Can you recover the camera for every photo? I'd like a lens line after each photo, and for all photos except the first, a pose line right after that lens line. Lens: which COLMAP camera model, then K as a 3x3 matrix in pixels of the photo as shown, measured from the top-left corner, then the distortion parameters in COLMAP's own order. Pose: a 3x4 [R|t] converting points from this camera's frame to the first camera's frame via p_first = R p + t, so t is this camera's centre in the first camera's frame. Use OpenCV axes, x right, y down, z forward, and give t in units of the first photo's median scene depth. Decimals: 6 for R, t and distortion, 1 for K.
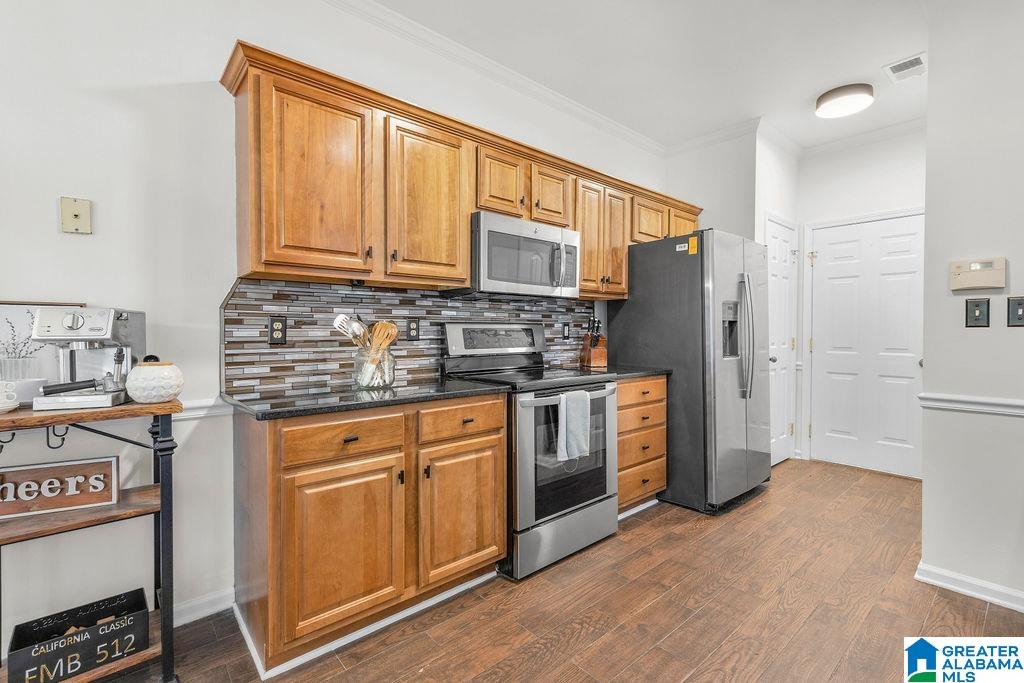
lens RADIAL K [[455.8, 0, 512.5], [0, 455.8, 336.3], [0, 0, 1]] dist [0.002953, 0.000095]
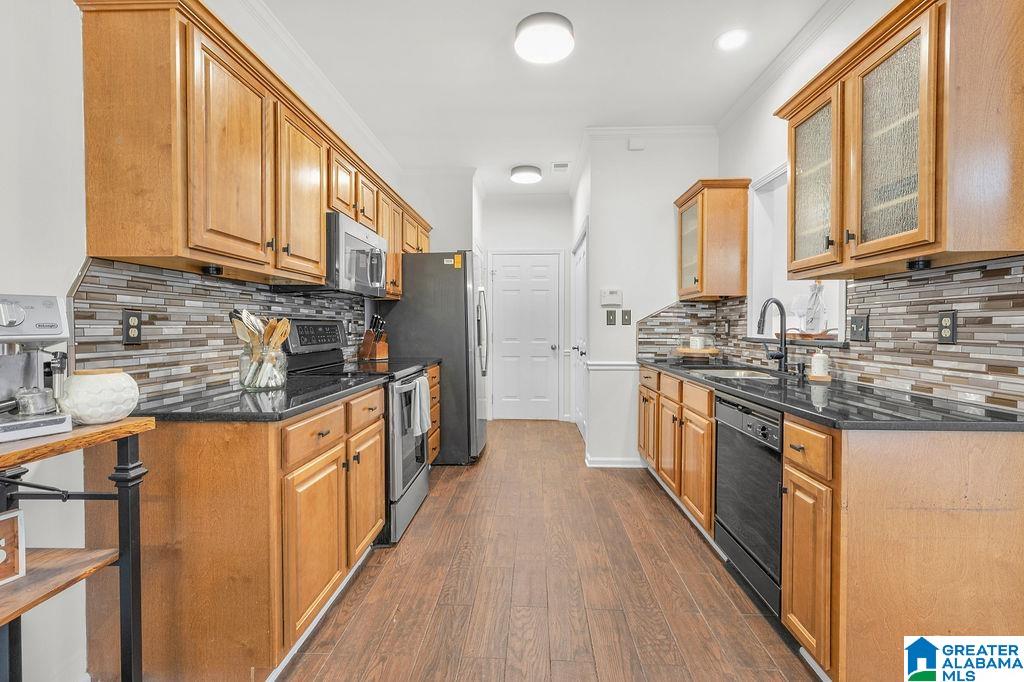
lens RADIAL K [[458.2, 0, 514.1], [0, 458.2, 333.5], [0, 0, 1]] dist [-0.001444, -0.000100]
pose [[0.688200, -0.011153, 0.725435, -0.596337], [0.009557, 0.999934, 0.006307, -0.000920], [-0.725458, 0.002593, 0.688261, -0.015381]]
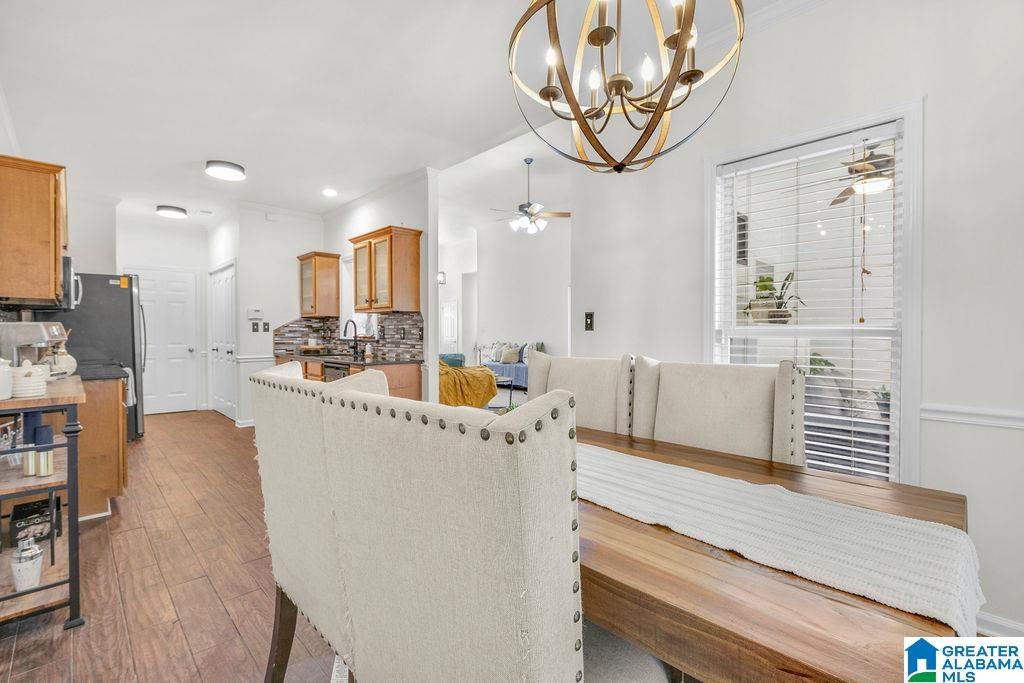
lens RADIAL K [[455.8, 0, 512.5], [0, 455.8, 336.3], [0, 0, 1]] dist [0.002953, 0.000095]
pose [[-0.054694, -0.010916, 0.998444, -1.828013], [0.013208, 0.999845, 0.011655, -0.004972], [-0.998416, 0.013825, -0.054541, -0.437605]]
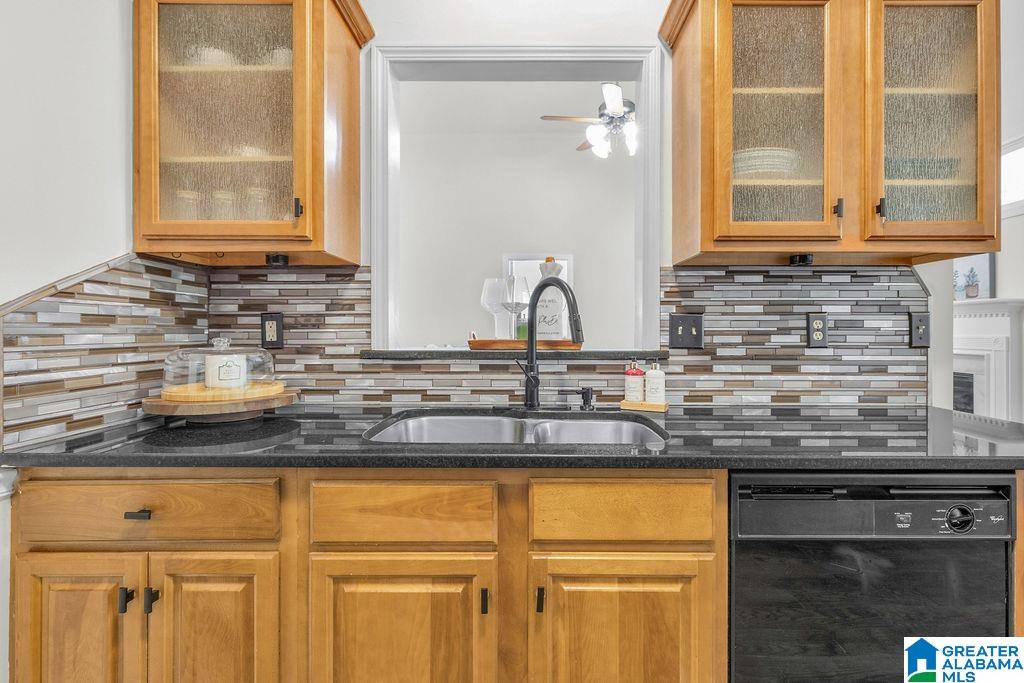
lens RADIAL K [[458.2, 0, 514.1], [0, 458.2, 334.0], [0, 0, 1]] dist [-0.001444, -0.000100]
pose [[-0.751651, -0.007709, 0.659516, 0.356406], [0.006768, 0.999789, 0.019400, -0.010876], [-0.659526, 0.019046, -0.751440, 0.868319]]
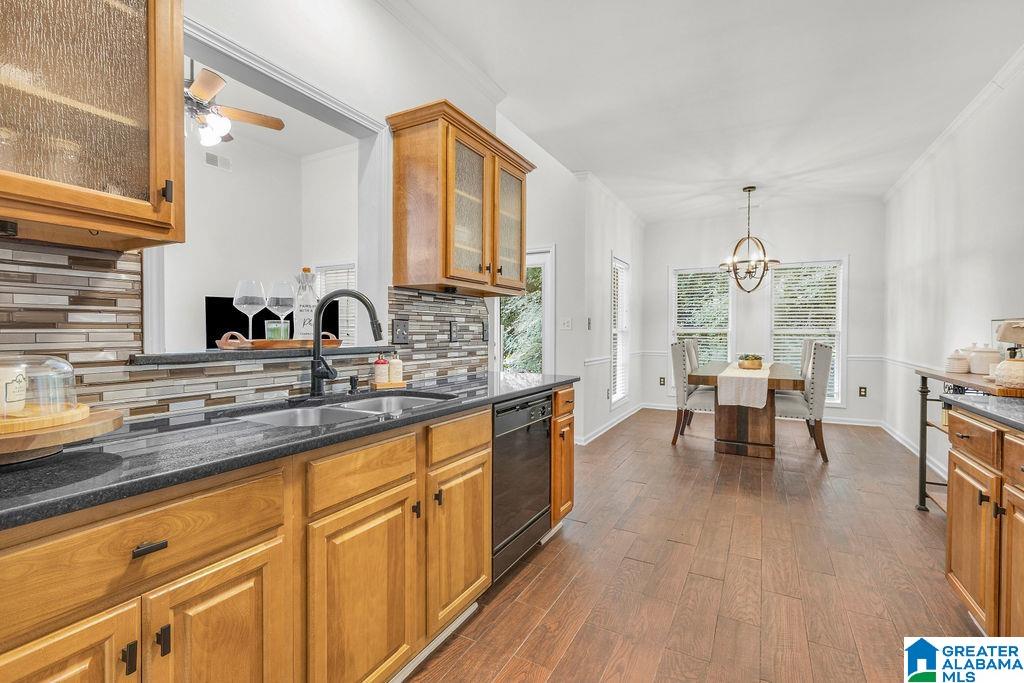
lens RADIAL K [[458.2, 0, 514.1], [0, 458.2, 334.0], [0, 0, 1]] dist [-0.001444, -0.000100]
pose [[-0.936220, -0.003889, -0.351393, 0.765136], [-0.010281, 0.999814, 0.016326, -0.015231], [0.351264, 0.018898, -0.936086, 1.228138]]
